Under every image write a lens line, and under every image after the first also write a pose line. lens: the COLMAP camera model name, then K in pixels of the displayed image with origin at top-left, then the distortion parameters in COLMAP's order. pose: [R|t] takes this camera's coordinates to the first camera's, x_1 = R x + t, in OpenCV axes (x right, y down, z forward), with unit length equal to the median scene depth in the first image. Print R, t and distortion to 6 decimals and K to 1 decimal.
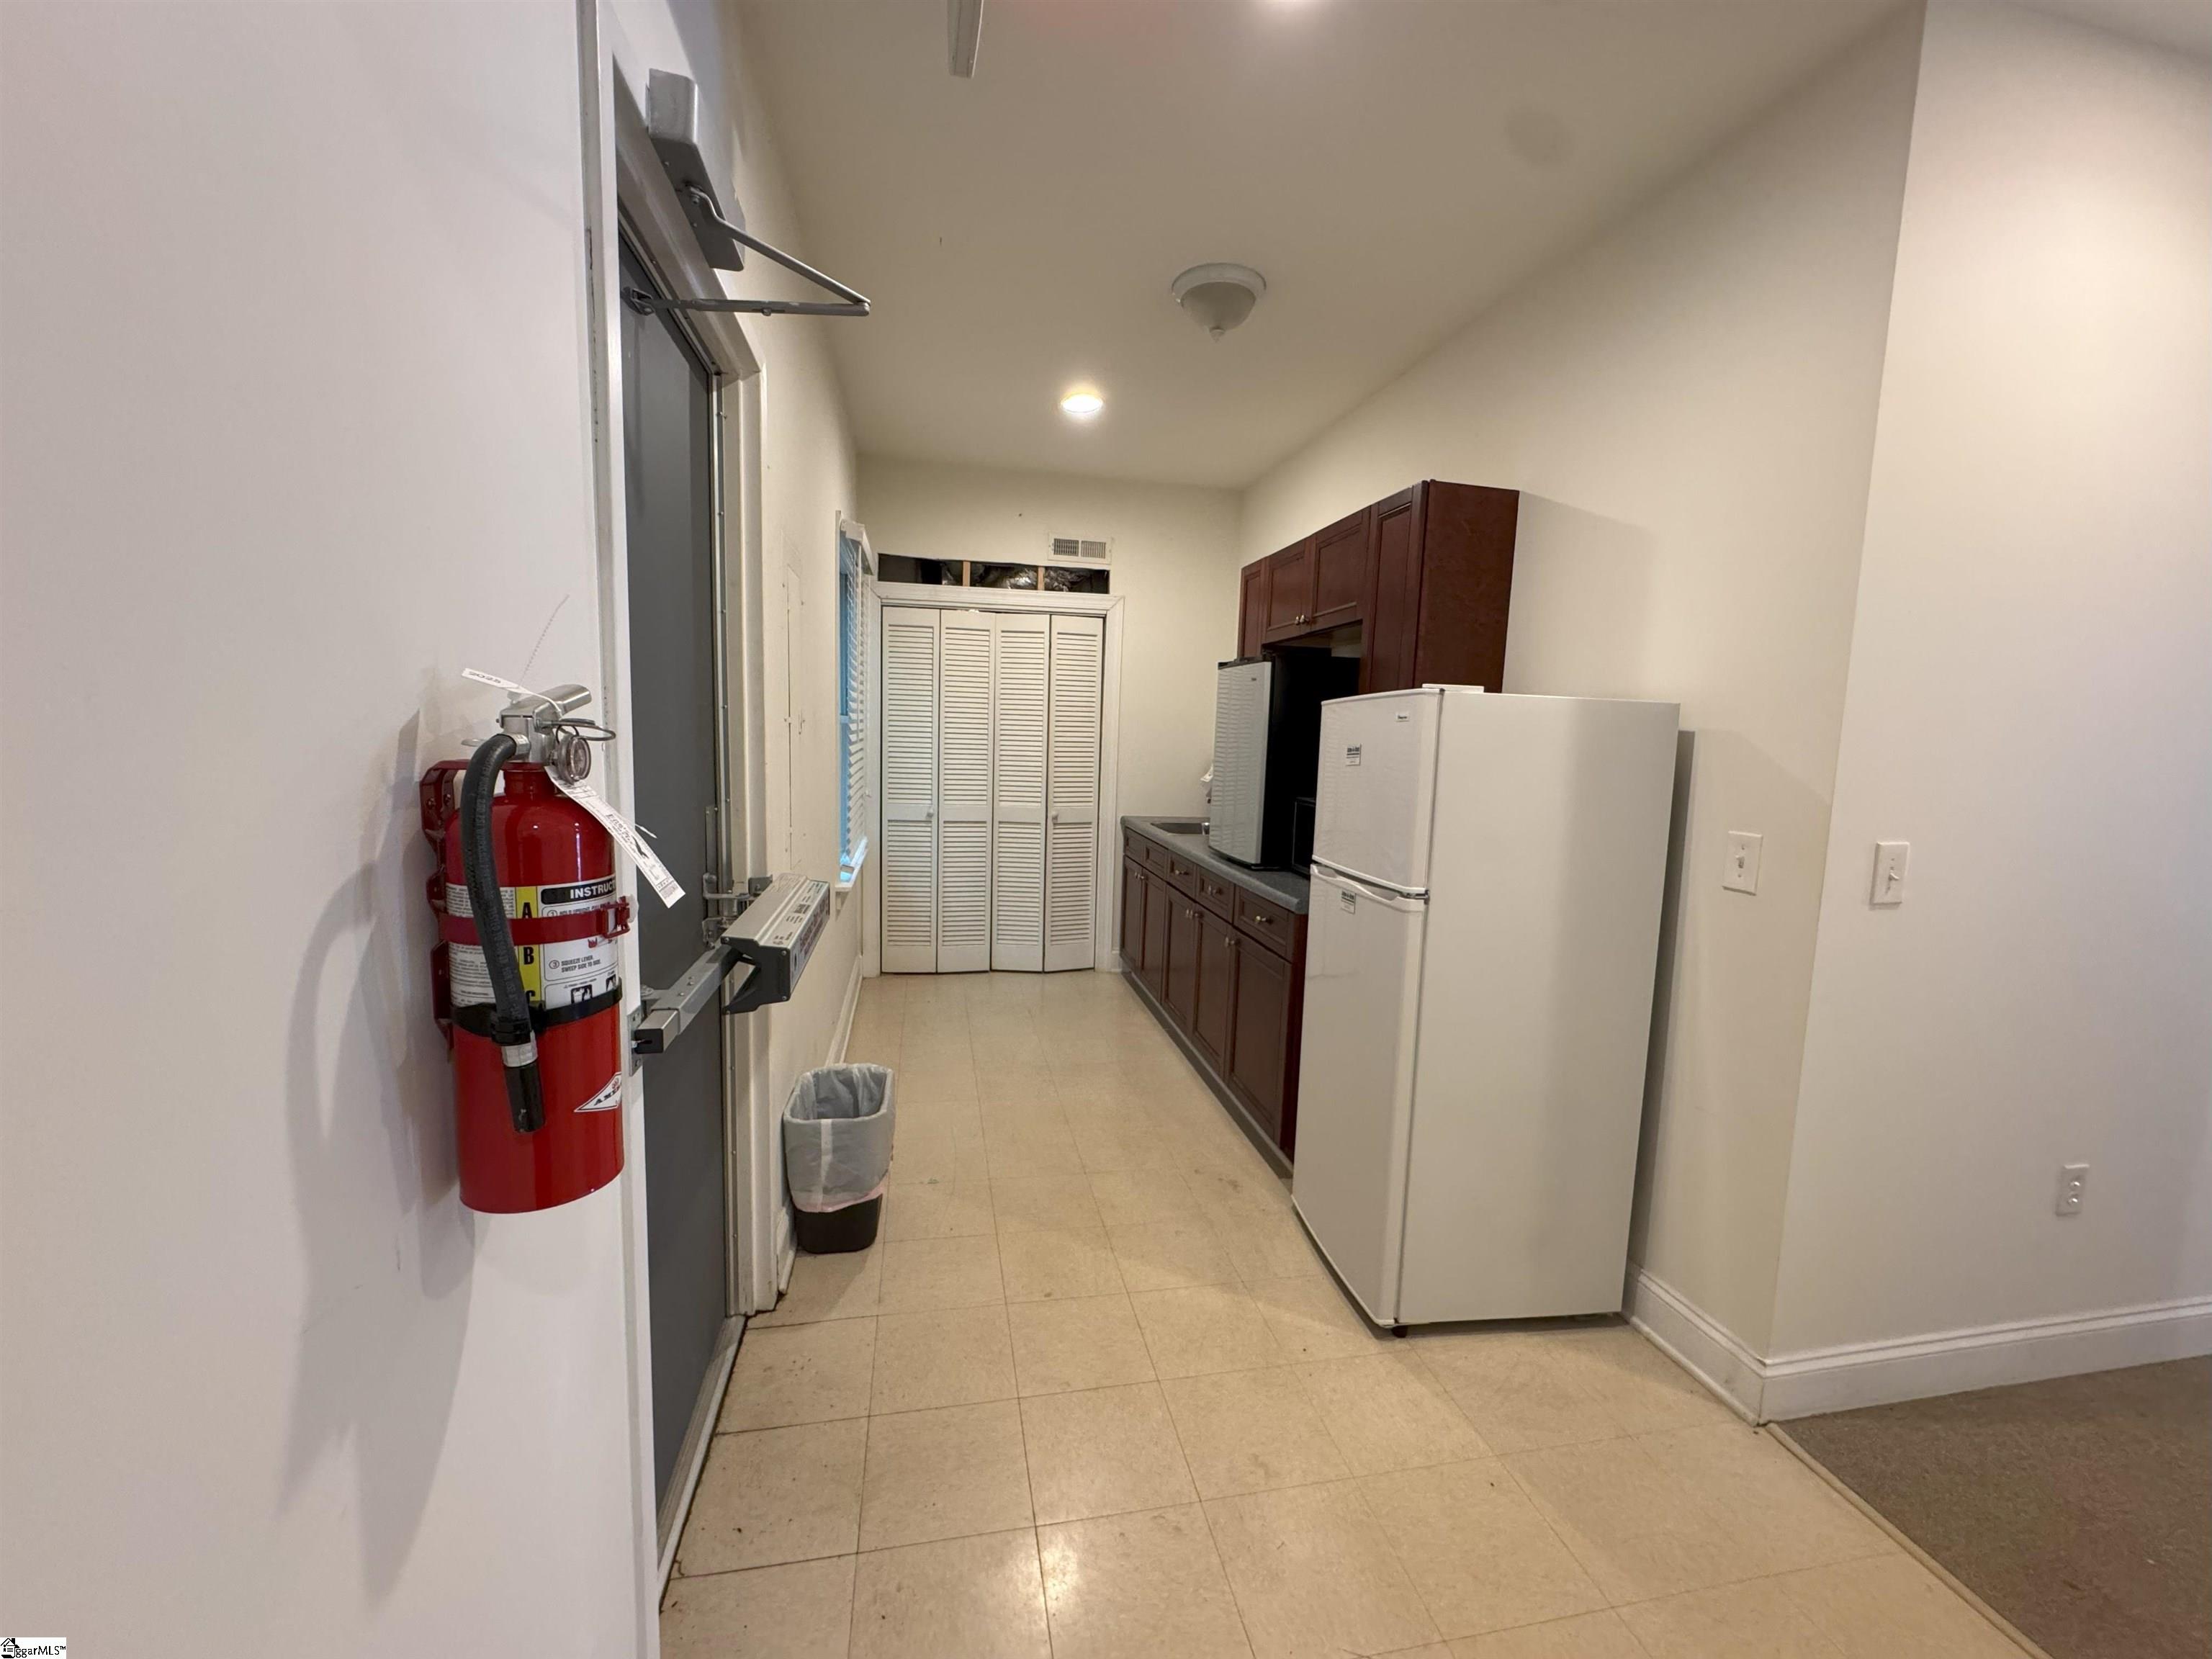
lens RADIAL K [[879.5, 0, 1106.0], [0, 879.5, 829.5], [0, 0, 1]] dist [-0.001160, -0.000162]
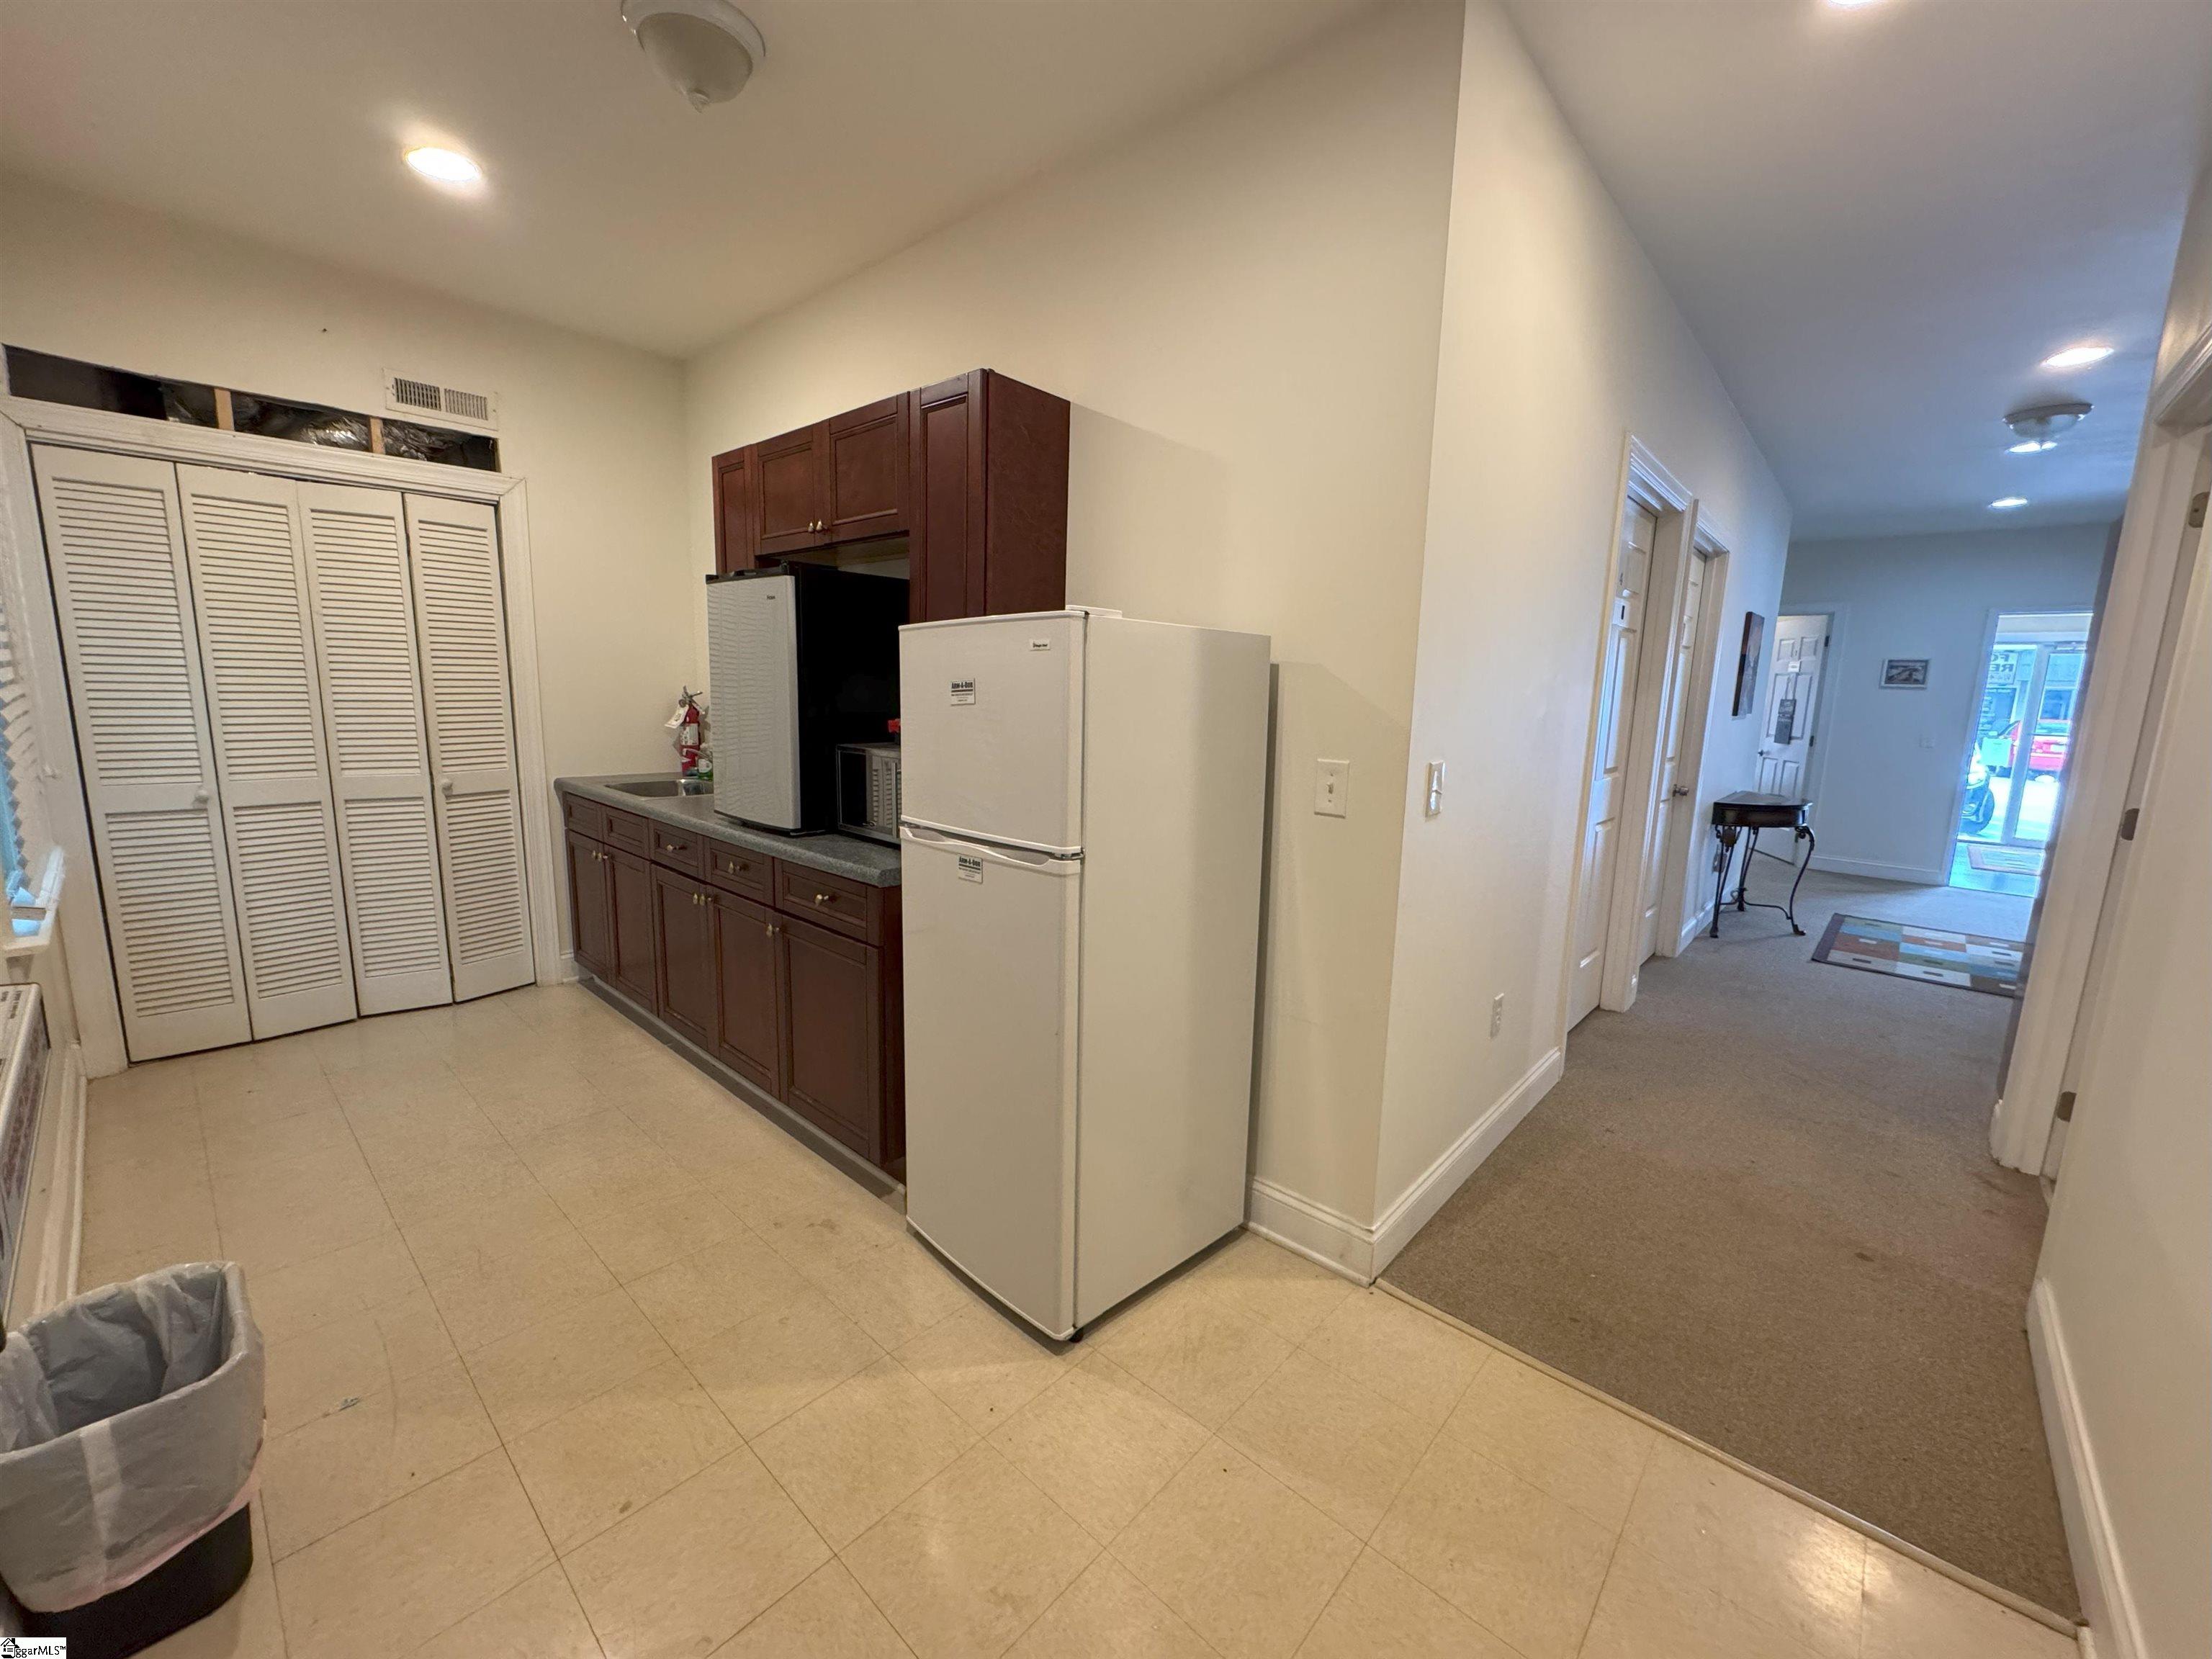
lens RADIAL K [[879.5, 0, 1106.0], [0, 879.5, 829.5], [0, 0, 1]] dist [-0.001160, -0.000162]
pose [[0.806335, -0.106375, 0.581814, -0.082577], [0.064882, 0.993666, 0.091756, -0.019037], [-0.587889, -0.036237, 0.808130, 0.202409]]
